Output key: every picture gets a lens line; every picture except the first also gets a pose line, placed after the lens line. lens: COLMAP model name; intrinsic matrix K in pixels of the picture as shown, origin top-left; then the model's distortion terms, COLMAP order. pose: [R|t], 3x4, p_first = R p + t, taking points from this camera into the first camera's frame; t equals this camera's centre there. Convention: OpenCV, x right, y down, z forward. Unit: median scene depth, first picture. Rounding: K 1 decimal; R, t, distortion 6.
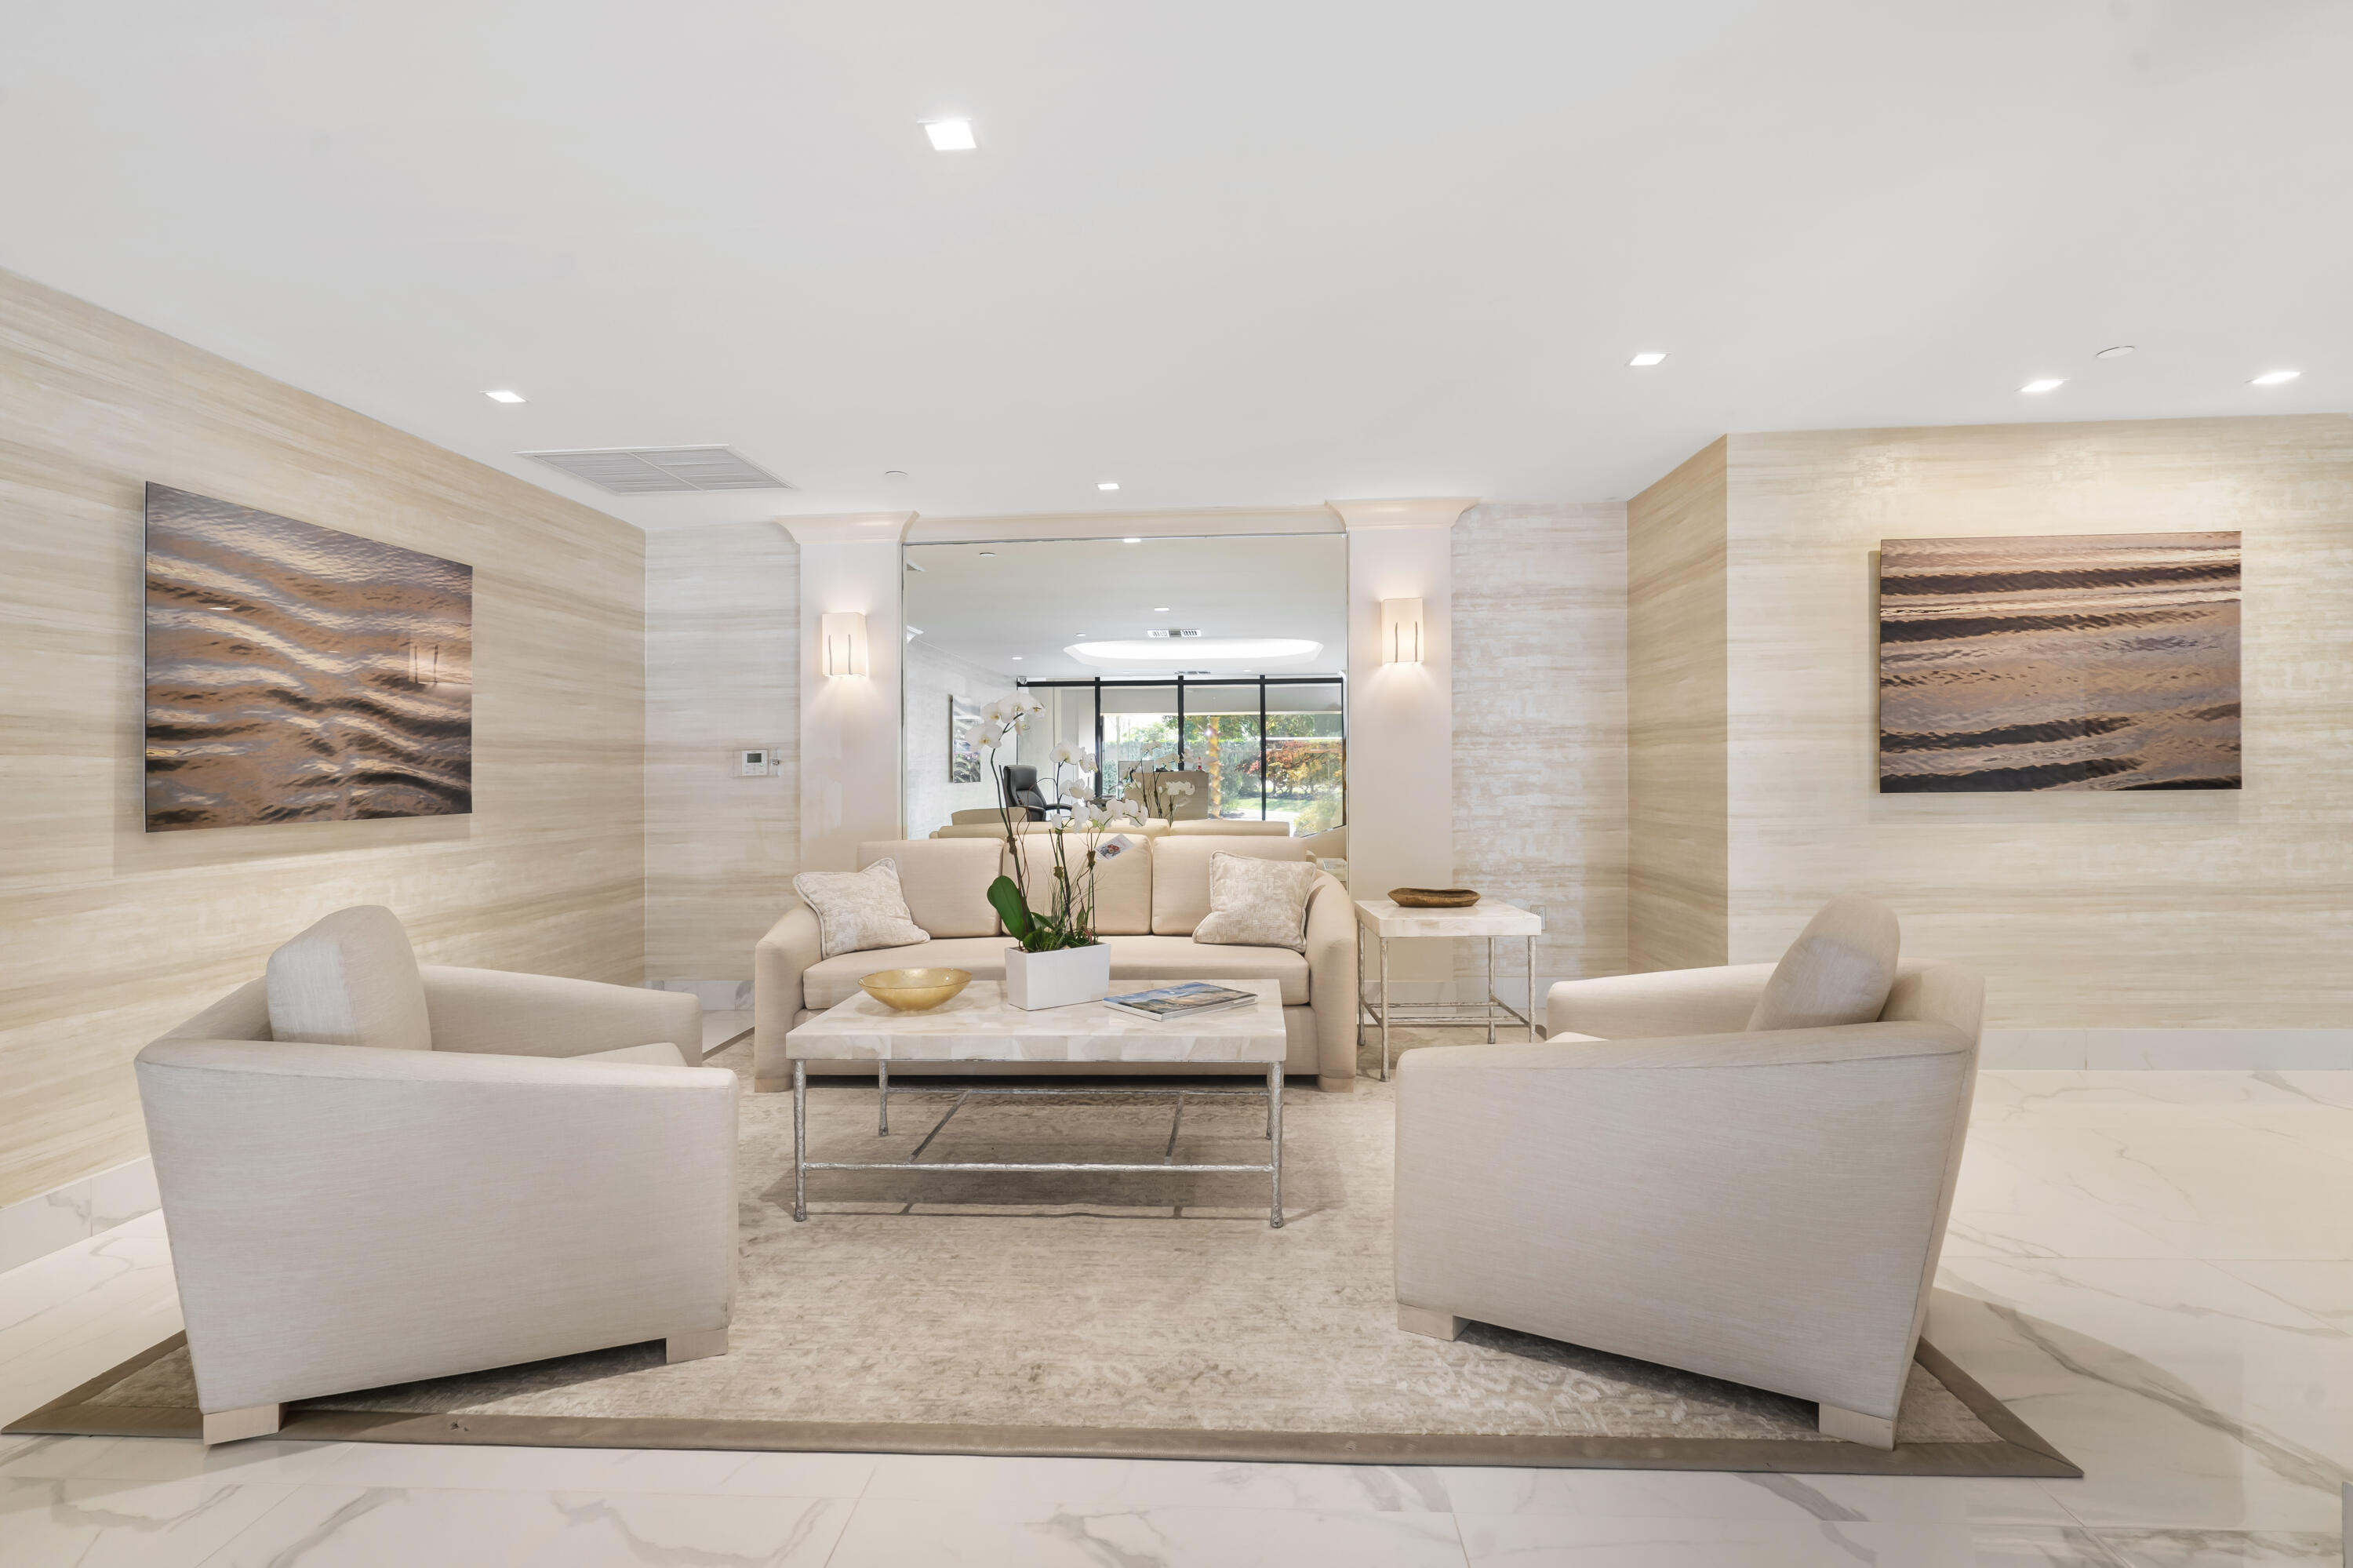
lens RADIAL K [[1095.2, 0, 1180.2], [0, 1095.2, 780.5], [0, 0, 1]] dist [-0.002255, 0.000074]
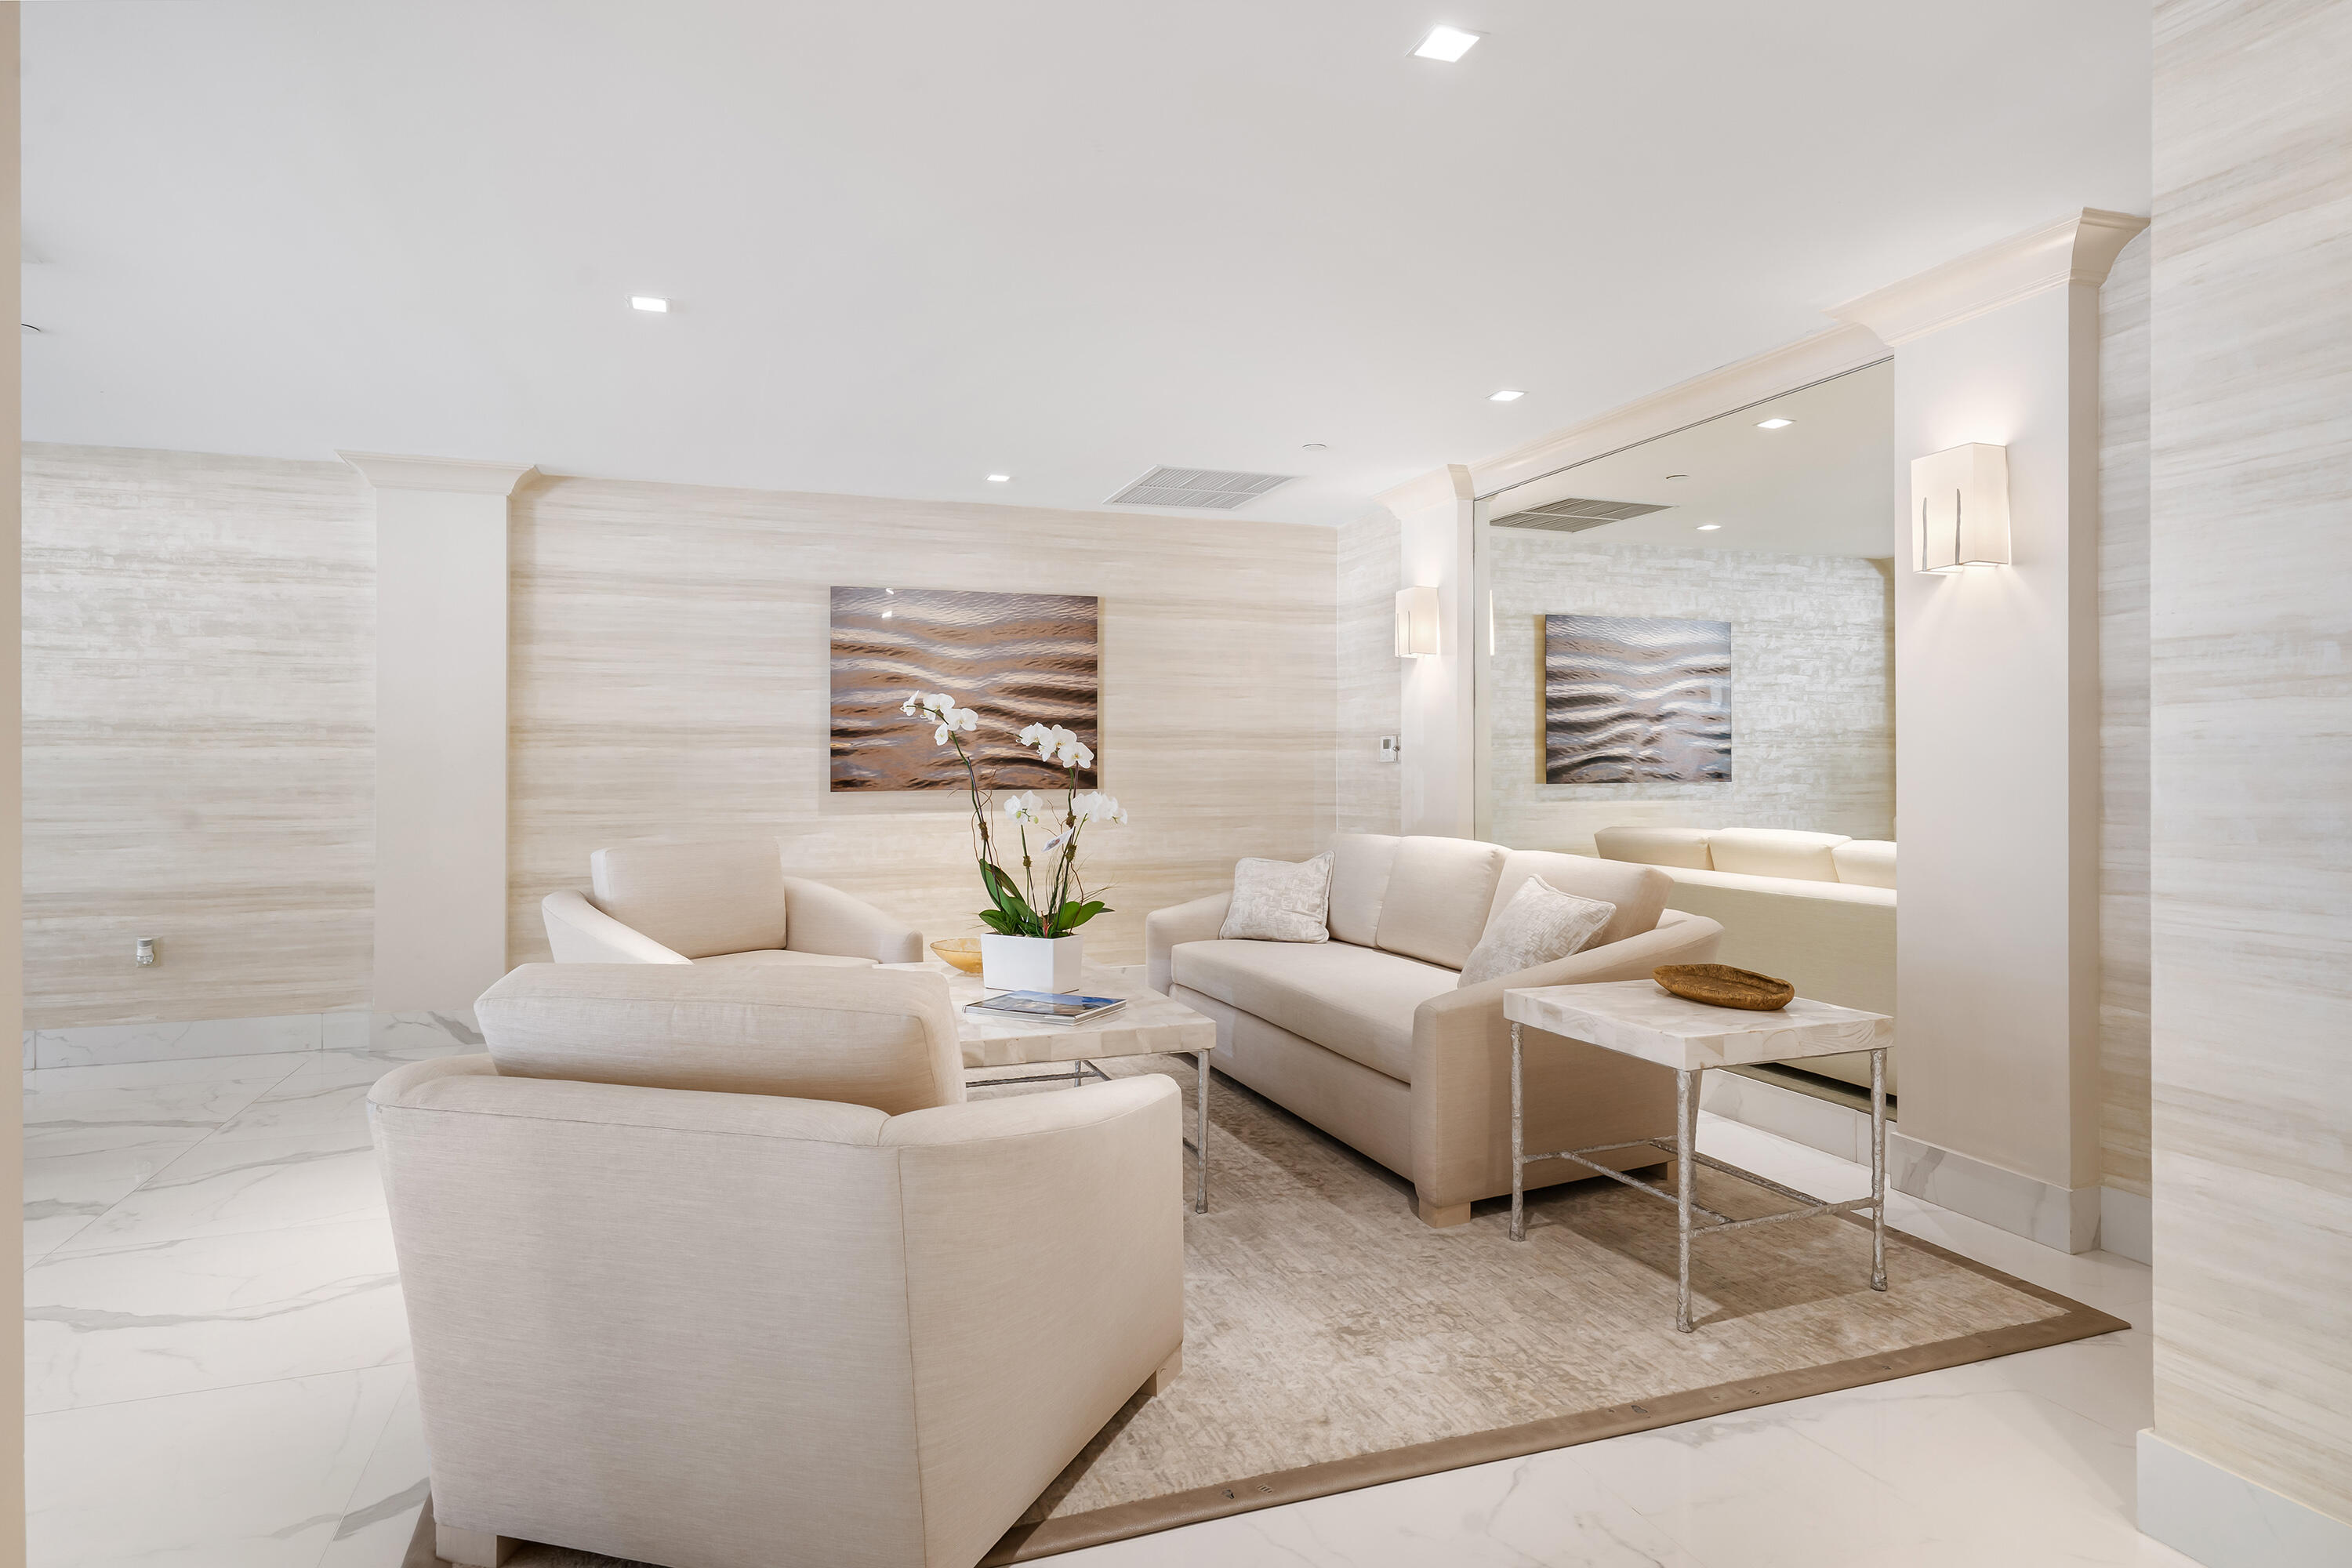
lens RADIAL K [[1290.0, 0, 1173.9], [0, 1290.0, 769.9], [0, 0, 1]] dist [-0.001867, -0.000031]
pose [[0.397406, 0.017837, -0.917469, 1.003473], [-0.011820, 0.999828, 0.014318, -0.019640], [0.917567, 0.005155, 0.397549, 0.620458]]
